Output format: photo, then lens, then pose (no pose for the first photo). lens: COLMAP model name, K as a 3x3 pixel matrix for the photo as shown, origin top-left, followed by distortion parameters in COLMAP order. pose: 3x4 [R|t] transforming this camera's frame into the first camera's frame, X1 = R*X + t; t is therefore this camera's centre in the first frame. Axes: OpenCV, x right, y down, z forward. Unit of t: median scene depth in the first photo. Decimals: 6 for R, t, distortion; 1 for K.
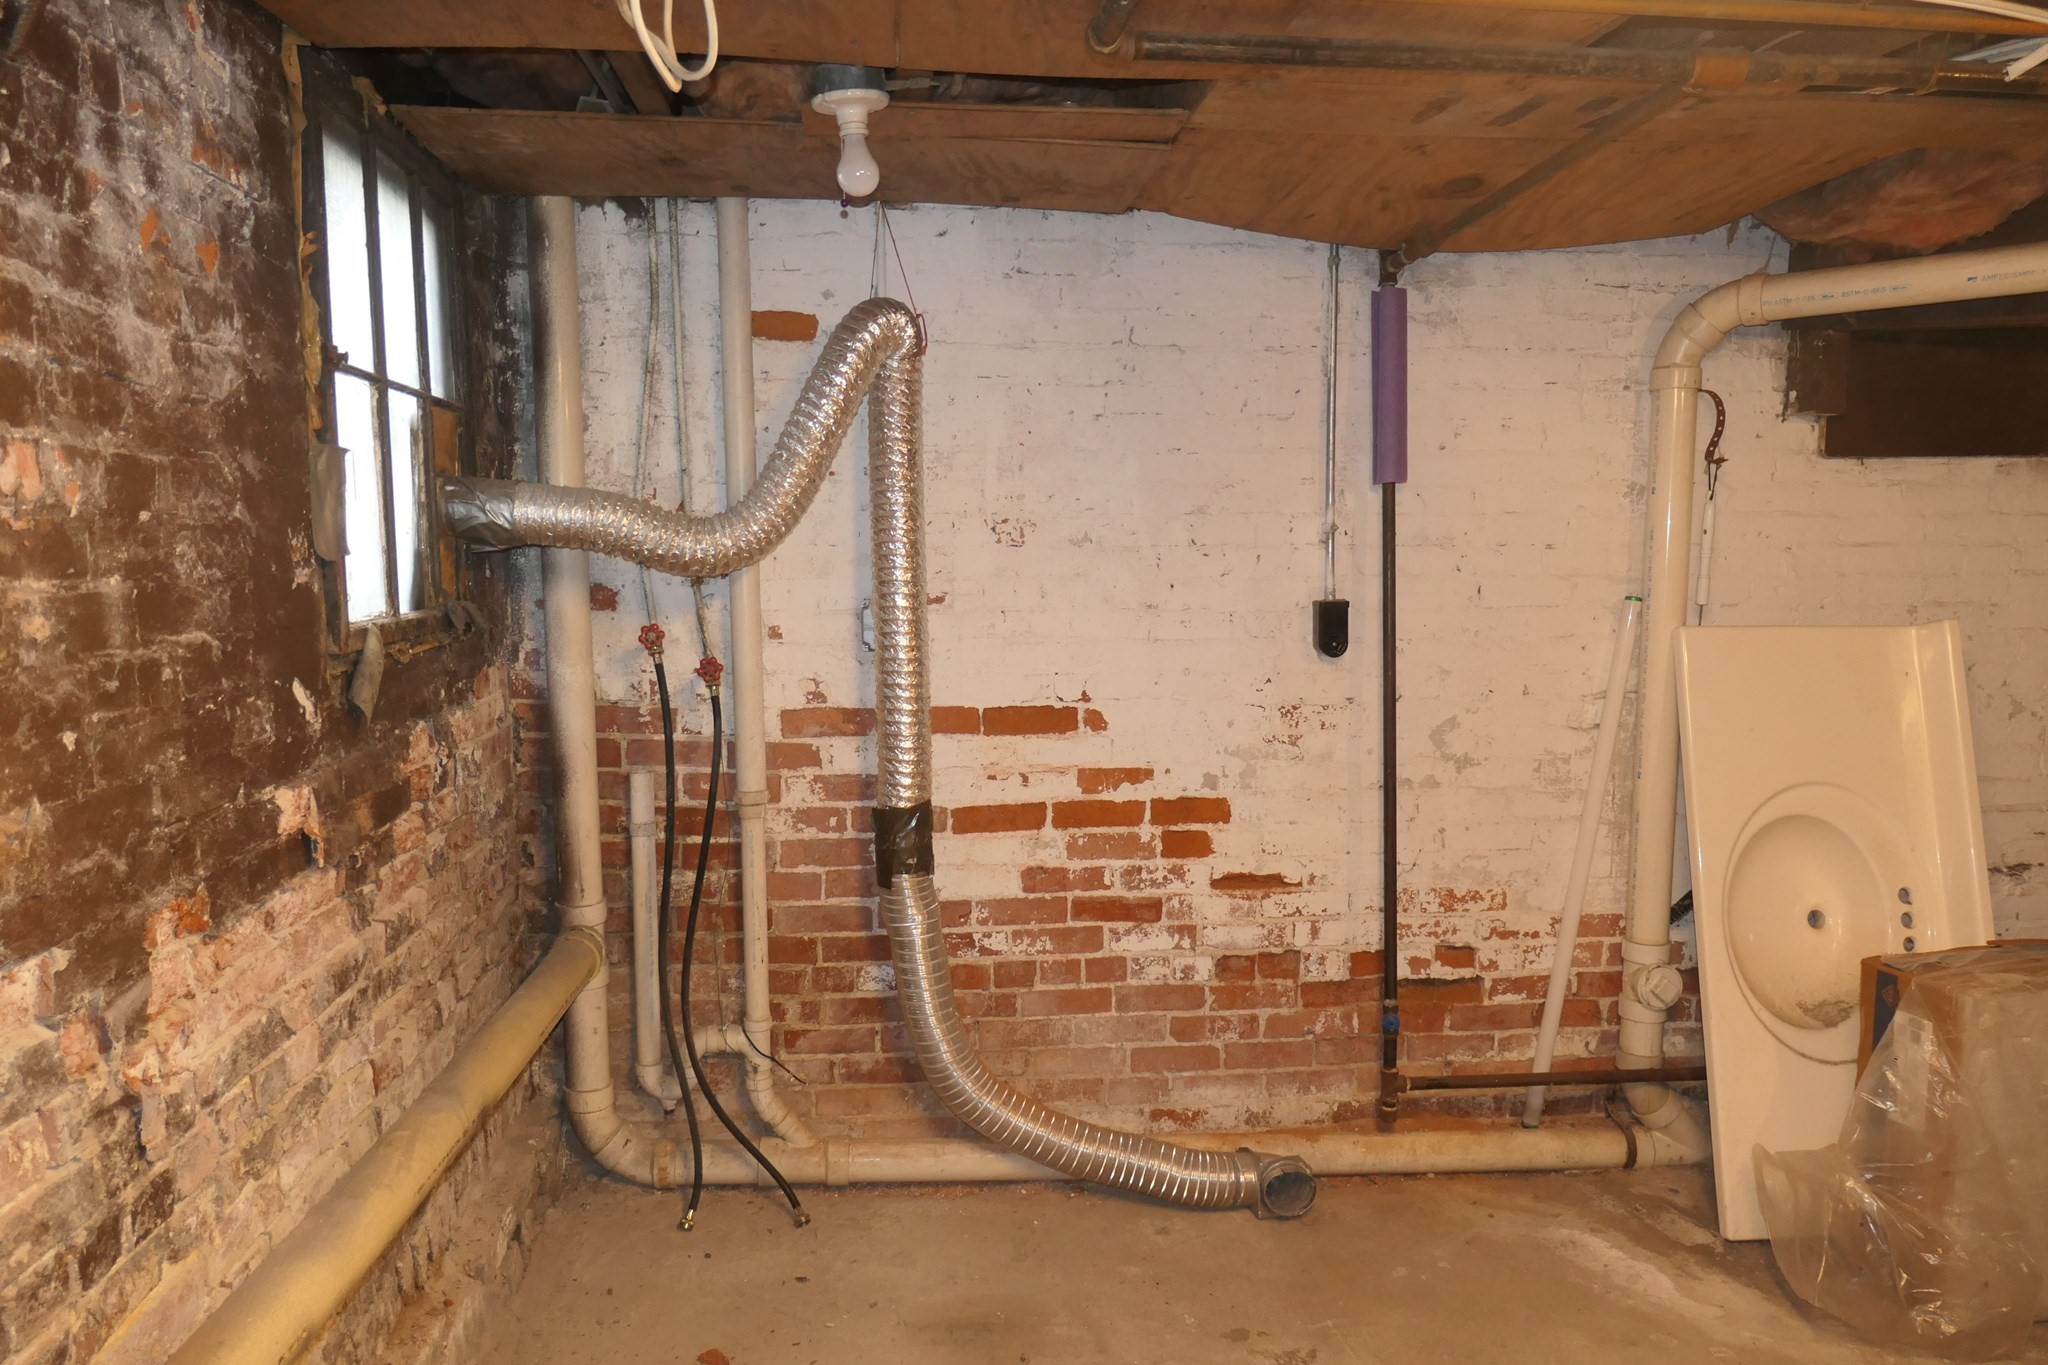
lens RADIAL K [[1419.1, 0, 1034.2], [0, 1419.1, 680.6], [0, 0, 1]] dist [-0.009151, 0.010328]
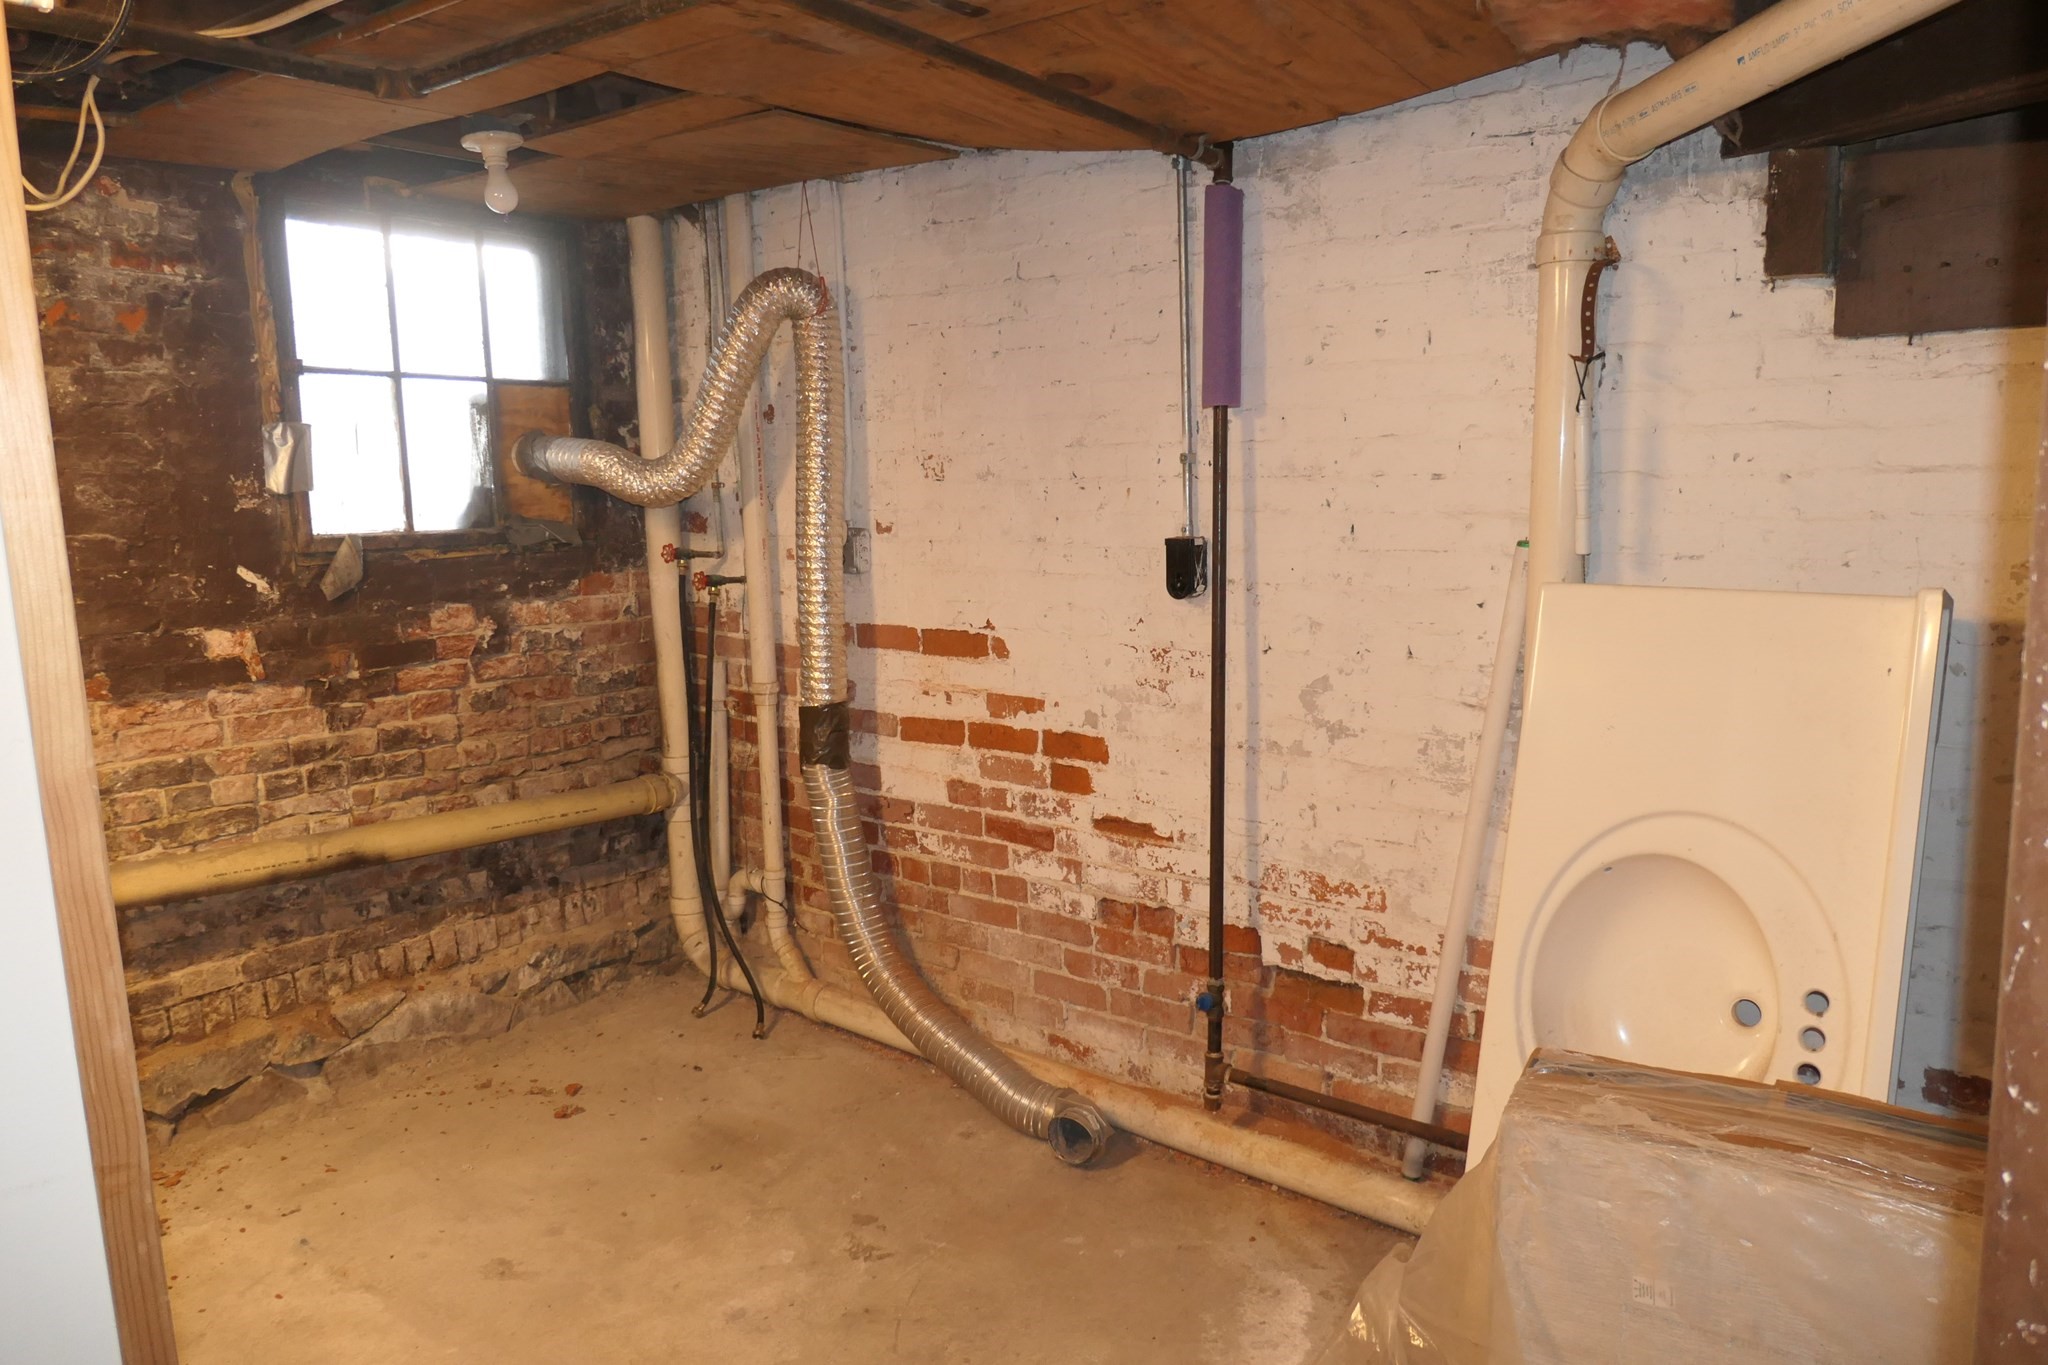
lens RADIAL K [[1419.1, 0, 1036.3], [0, 1419.1, 683.0], [0, 0, 1]] dist [-0.009151, 0.010328]
pose [[0.721873, 0.091629, -0.685933, 0.769032], [-0.058095, 0.995721, 0.071872, -0.022620], [0.689583, -0.012033, 0.724107, 0.260136]]
